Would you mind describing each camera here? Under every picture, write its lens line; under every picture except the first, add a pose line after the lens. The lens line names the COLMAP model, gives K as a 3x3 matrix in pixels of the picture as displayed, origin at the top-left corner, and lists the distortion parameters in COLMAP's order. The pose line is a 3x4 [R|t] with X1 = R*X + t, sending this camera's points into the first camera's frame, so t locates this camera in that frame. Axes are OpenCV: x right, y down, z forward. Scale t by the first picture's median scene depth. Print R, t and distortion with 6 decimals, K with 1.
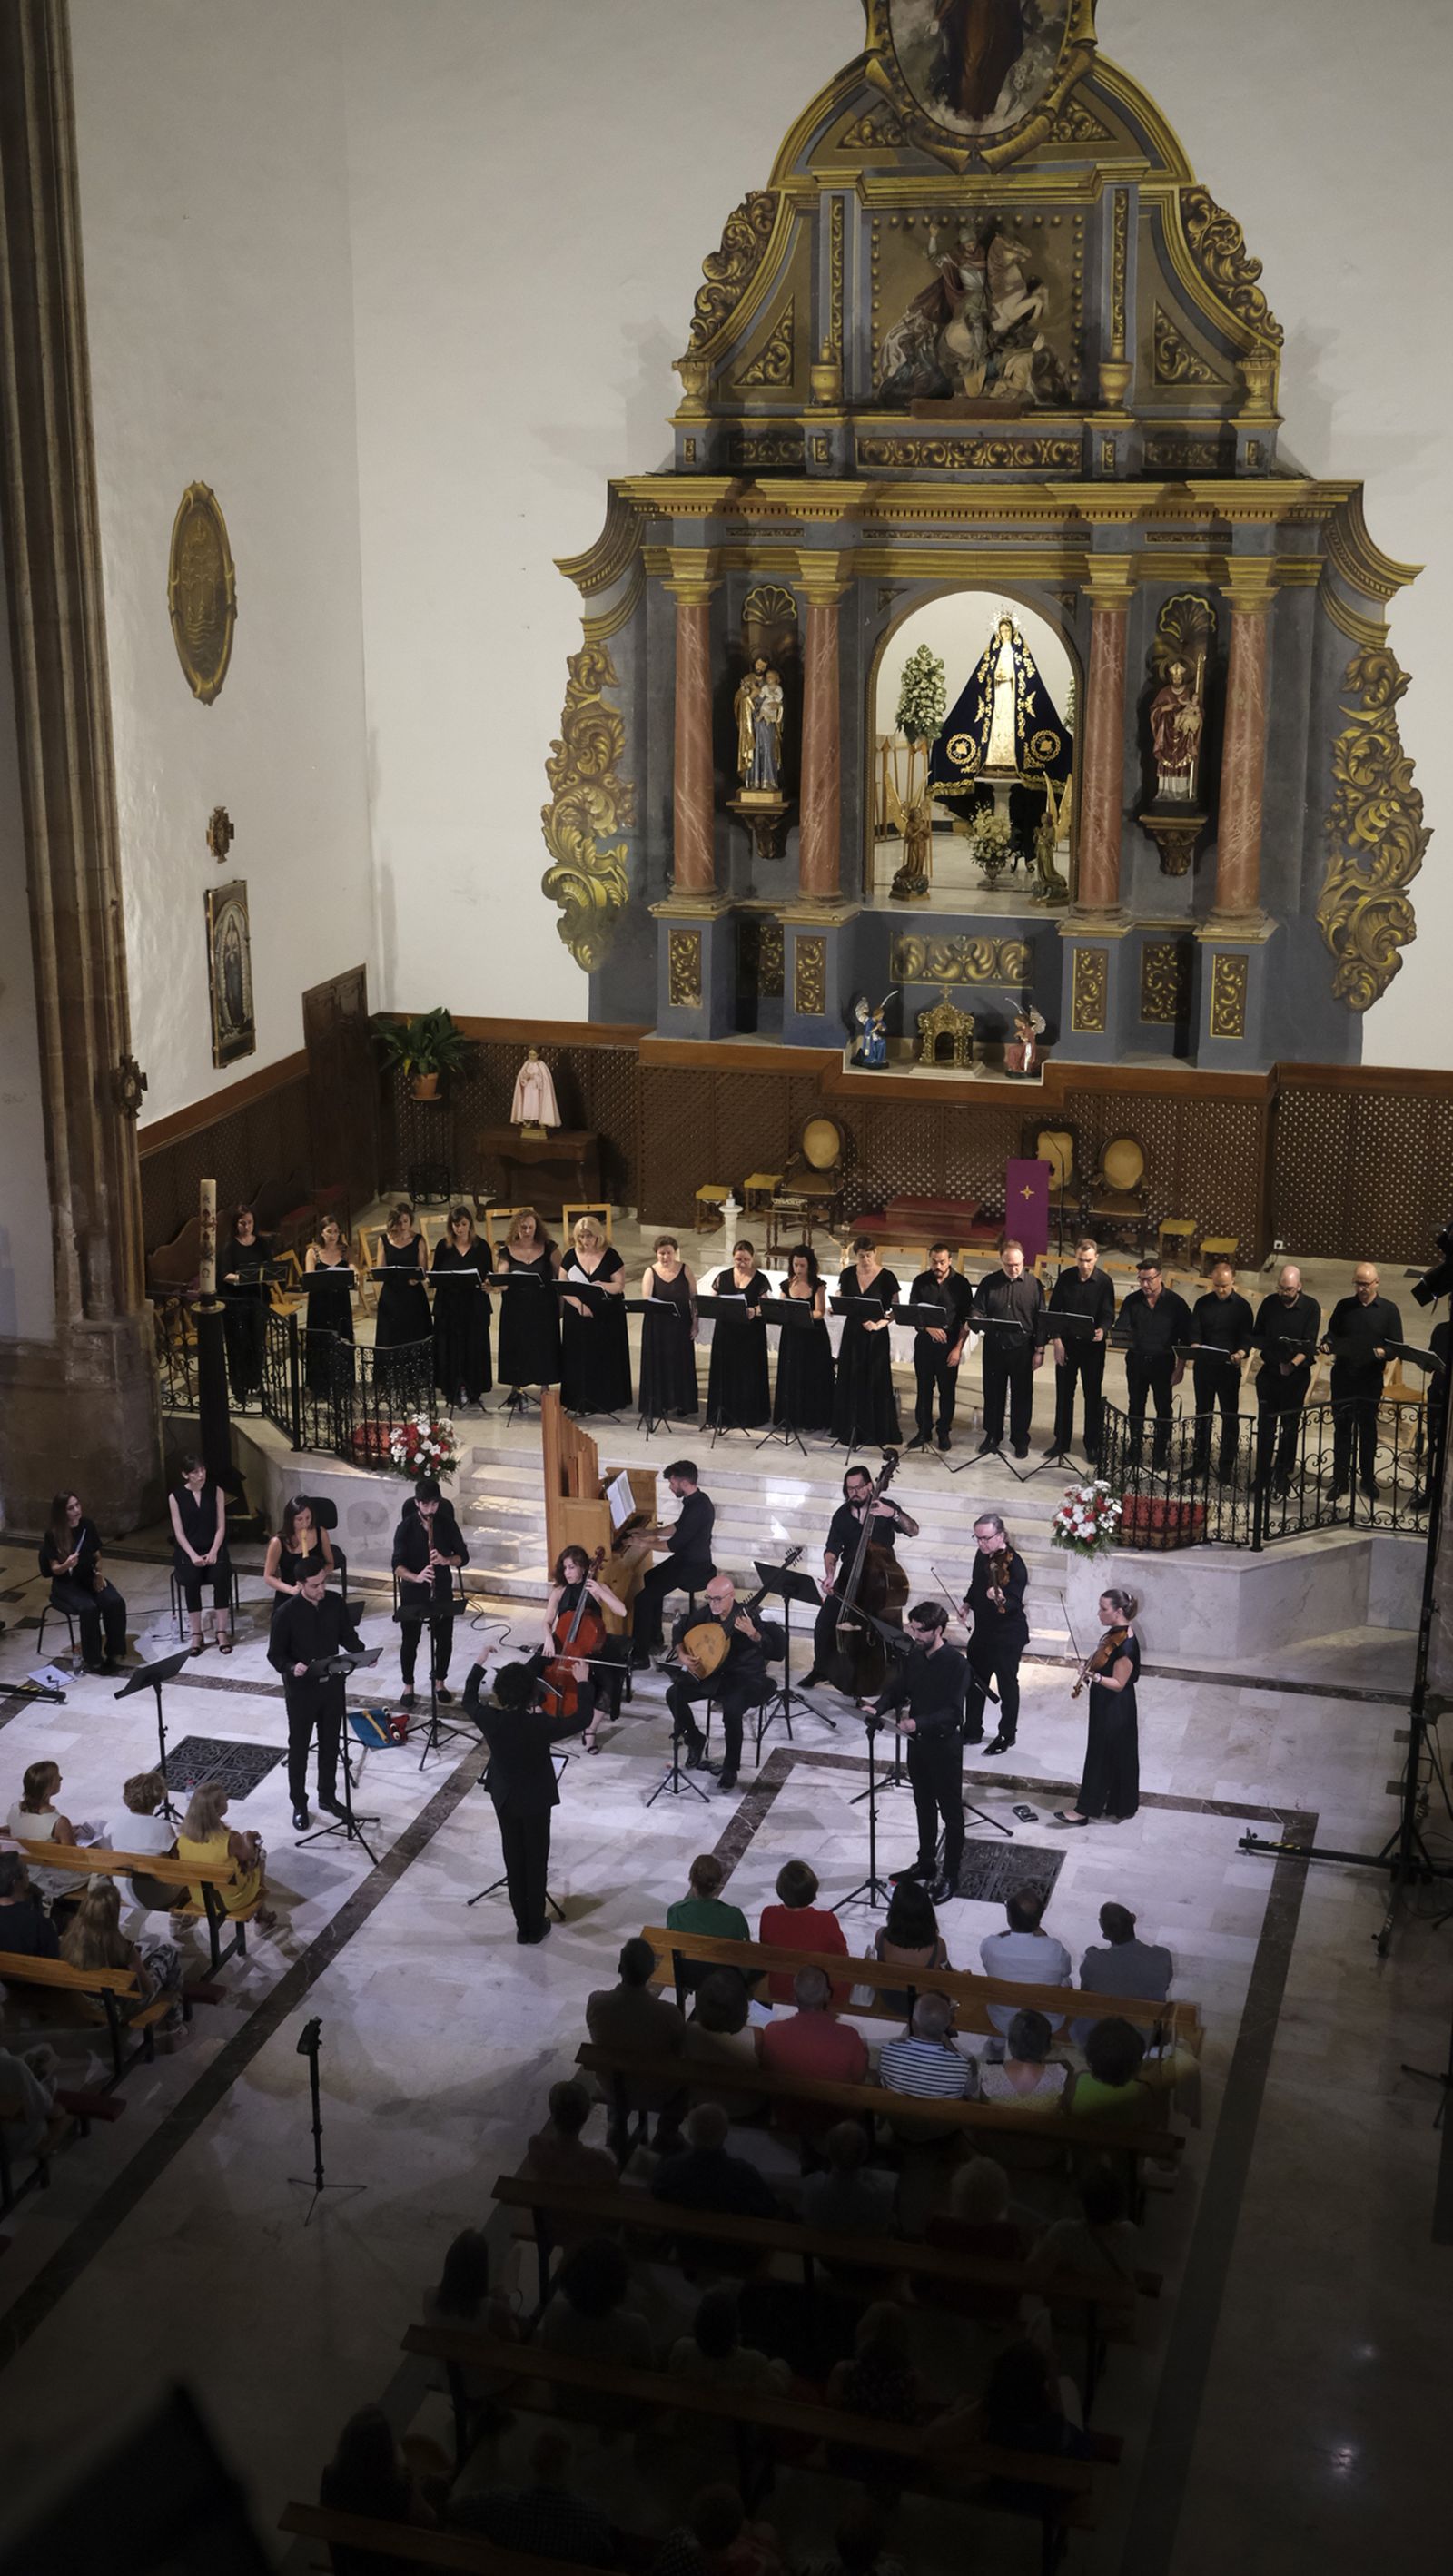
lens RADIAL K [[2934.8, 0, 720.9], [0, 2934.8, 1252.1], [0, 0, 1]] dist [0.012321, 0.023577]
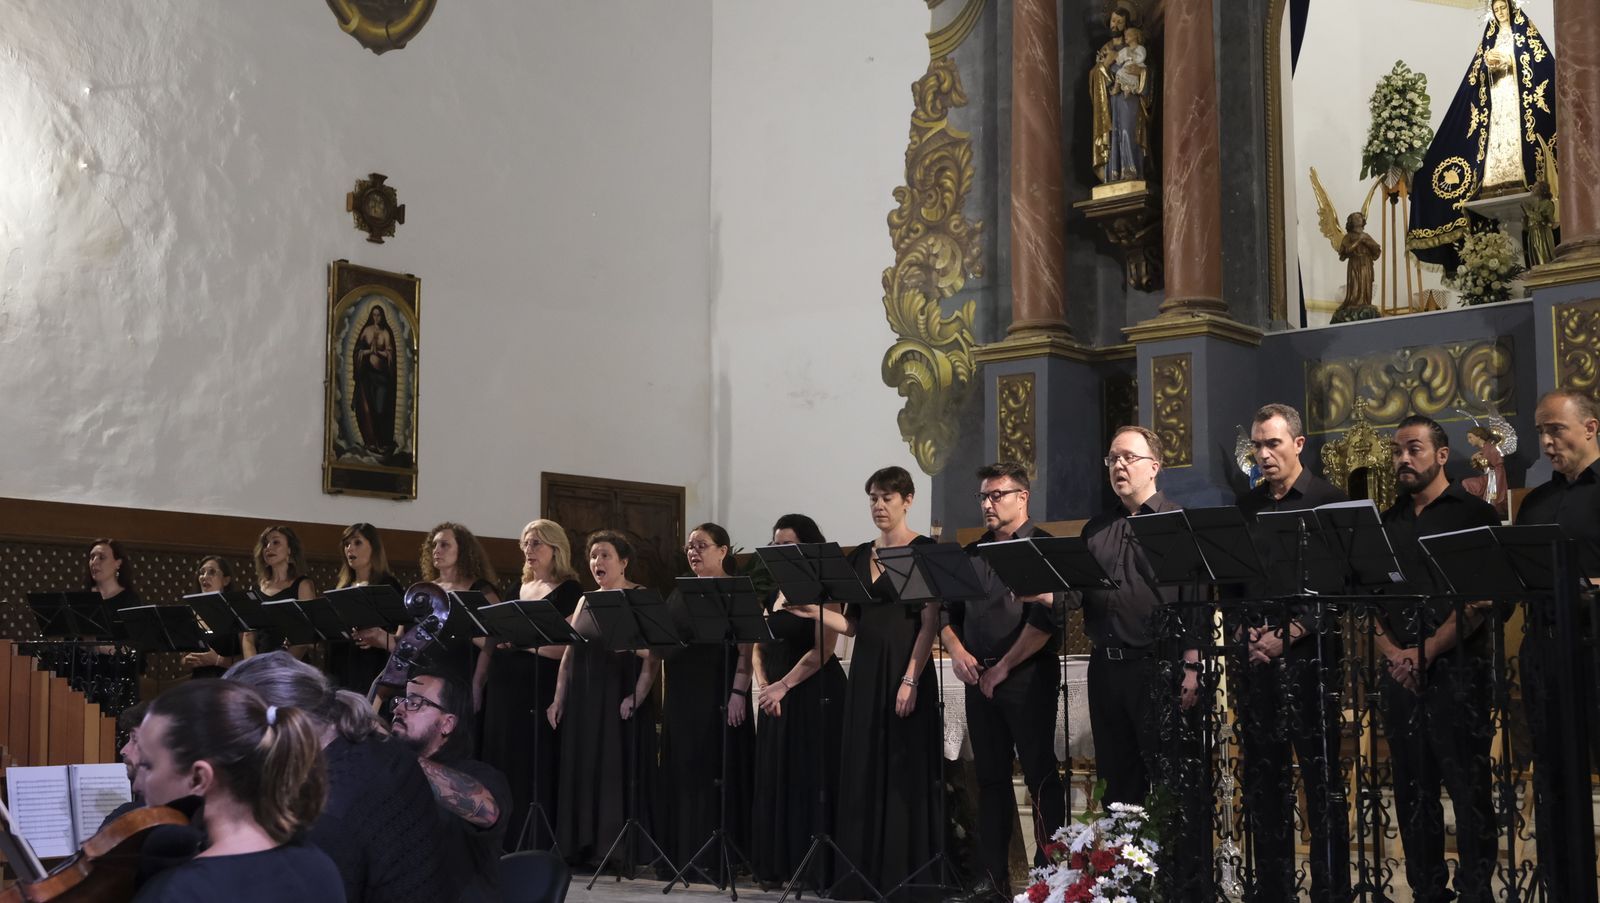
lens RADIAL K [[2049.5, 0, 815.0], [0, 2049.5, 465.1], [0, 0, 1]] dist [0.011566, 0.028274]
pose [[0.912044, -0.046703, -0.407425, 0.155129], [-0.114338, 0.925139, -0.362000, 0.105438], [0.393831, 0.376744, 0.838428, 0.588680]]
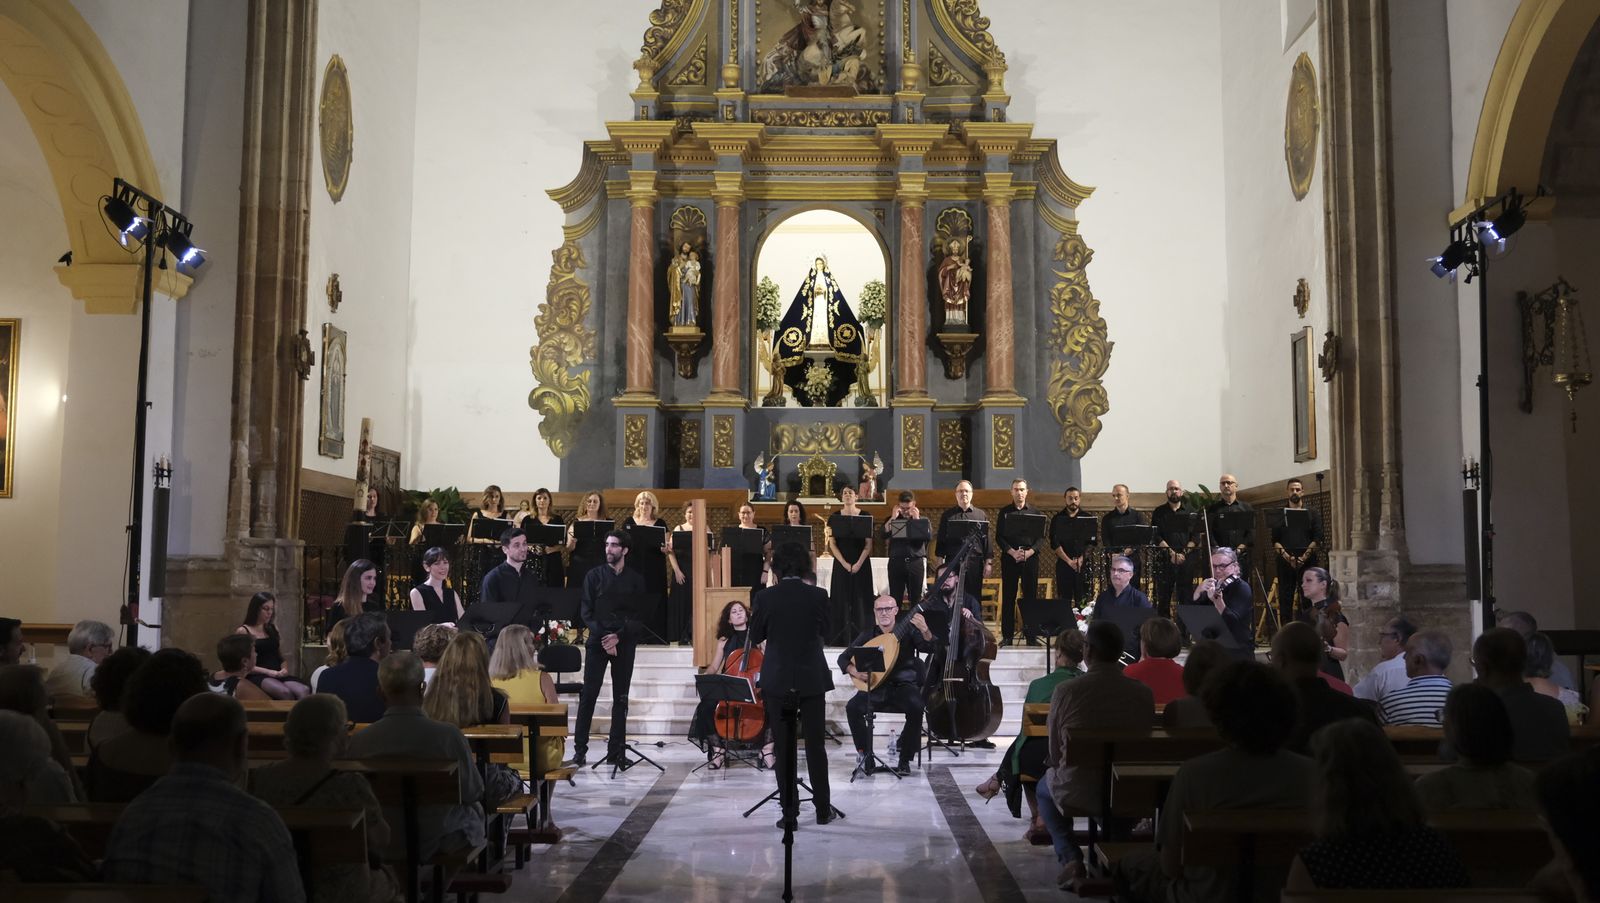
lens RADIAL K [[1516.5, 0, 809.4], [0, 1516.5, 449.4], [0, 0, 1]] dist [-0.052928, 0.021944]
pose [[0.964039, 0.029294, 0.264143, -0.135041], [0.067977, 0.933665, -0.351638, 0.189304], [-0.256922, 0.356948, 0.898098, 0.312160]]
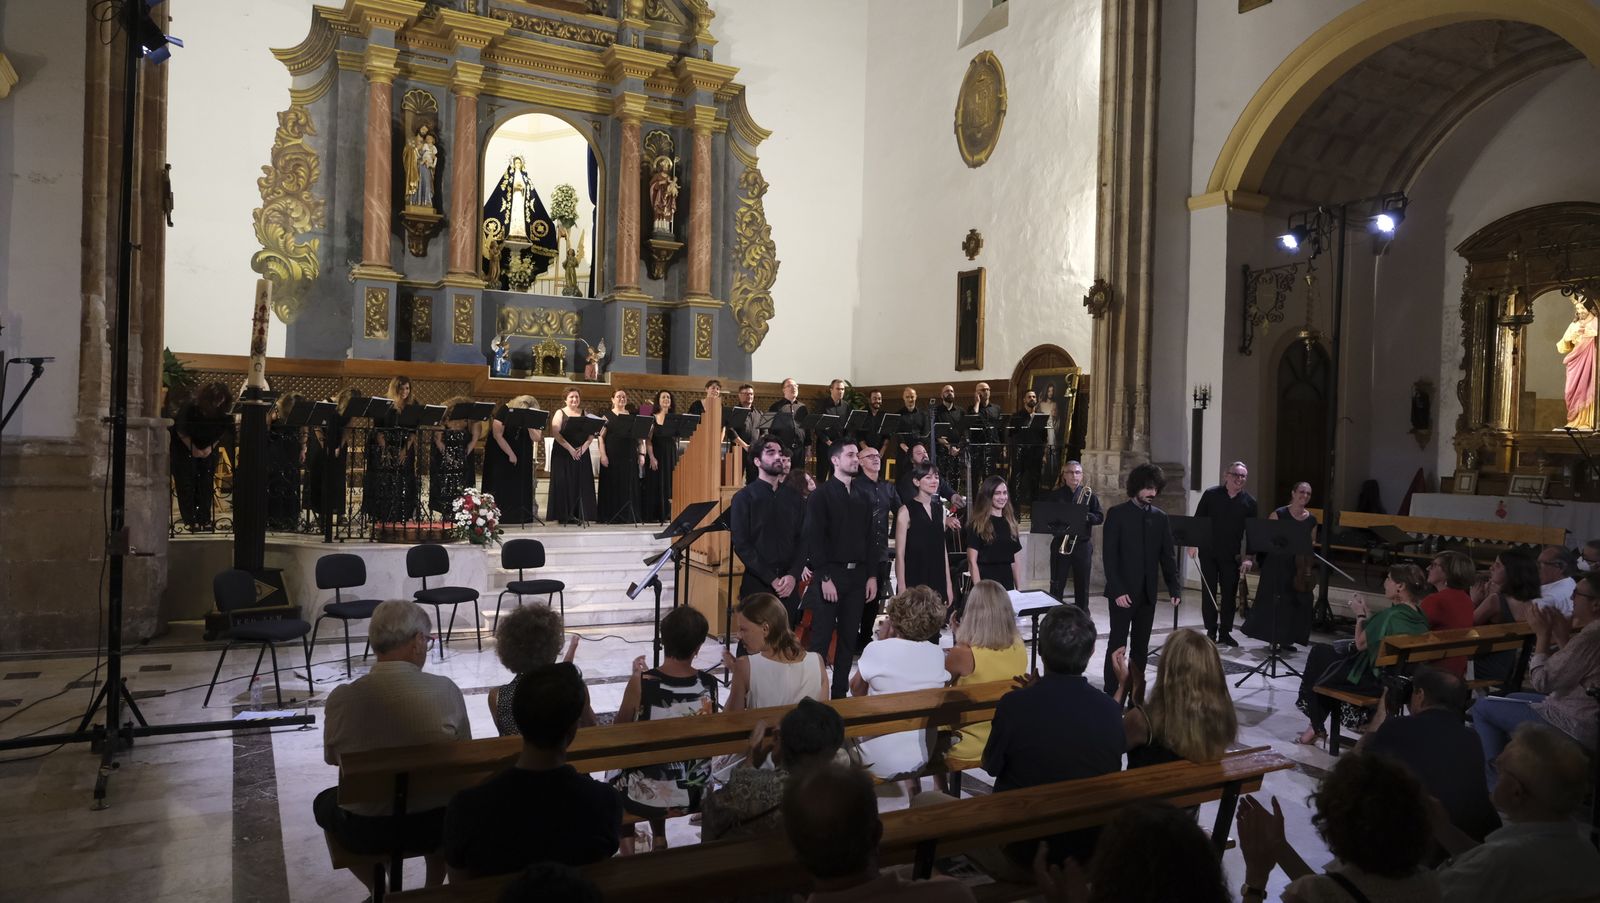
lens RADIAL K [[1080.8, 0, 807.4], [0, 1080.8, 453.8], [0, 0, 1]] dist [-0.027843, 0.010695]
pose [[0.712317, 0.009451, 0.701794, -0.256194], [0.165266, 0.969535, -0.180801, 0.117863], [-0.682122, 0.244770, 0.689055, 0.504211]]
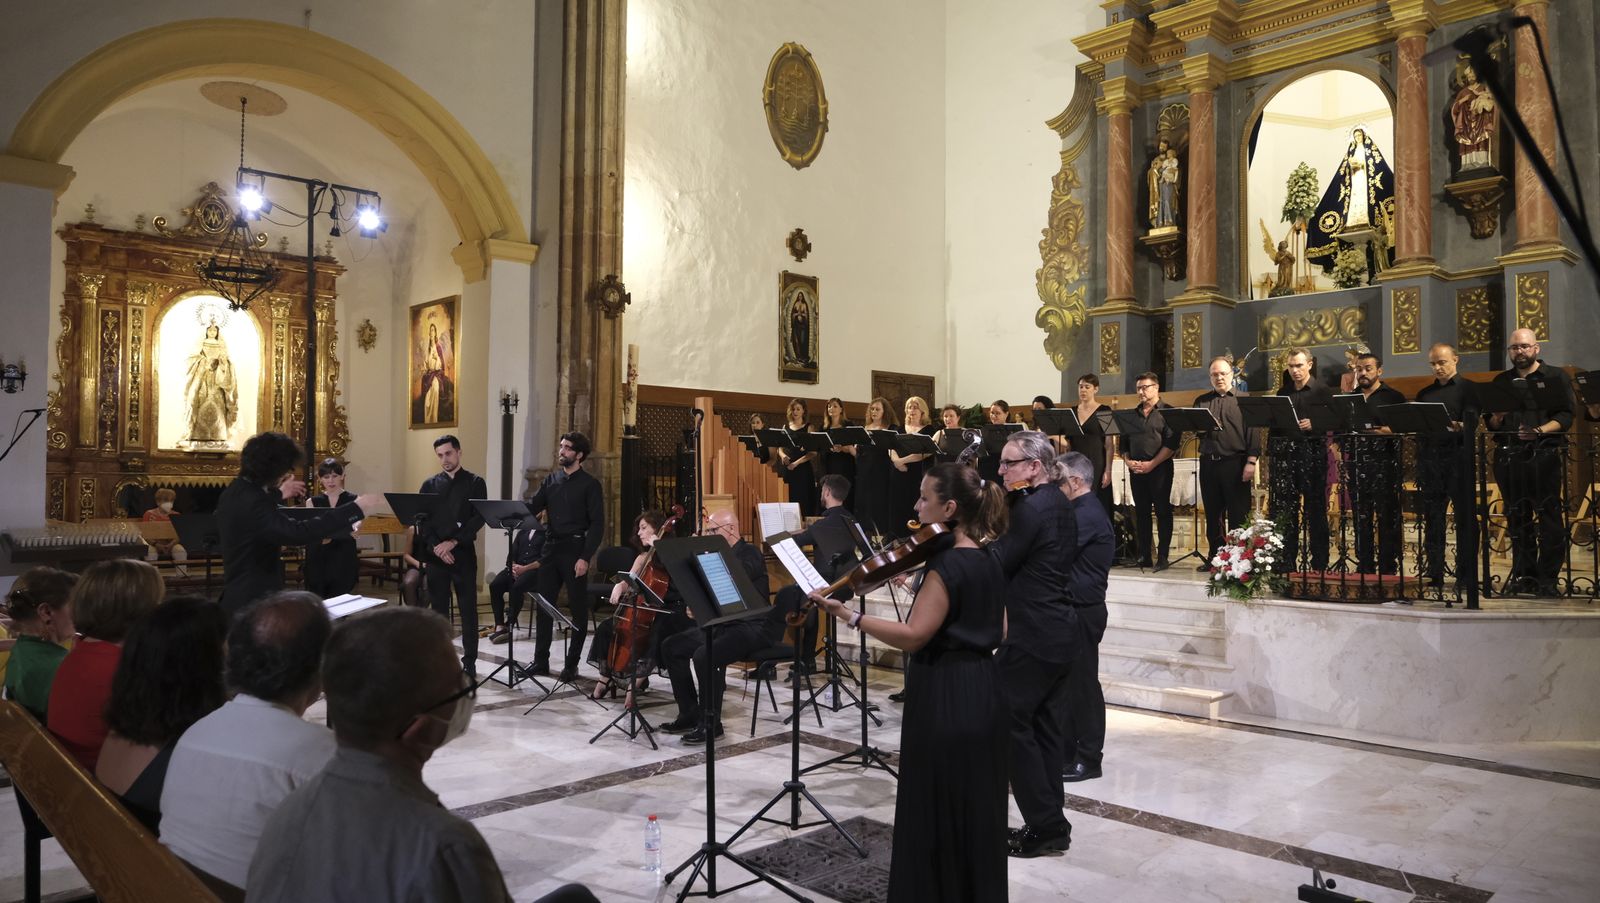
lens RADIAL K [[1080.8, 0, 807.4], [0, 1080.8, 453.8], [0, 0, 1]] dist [-0.027843, 0.010695]
pose [[0.866869, -0.007633, -0.498477, 0.133284], [-0.144278, 0.953254, -0.265501, 0.127780], [0.477202, 0.302073, 0.825245, 0.516233]]
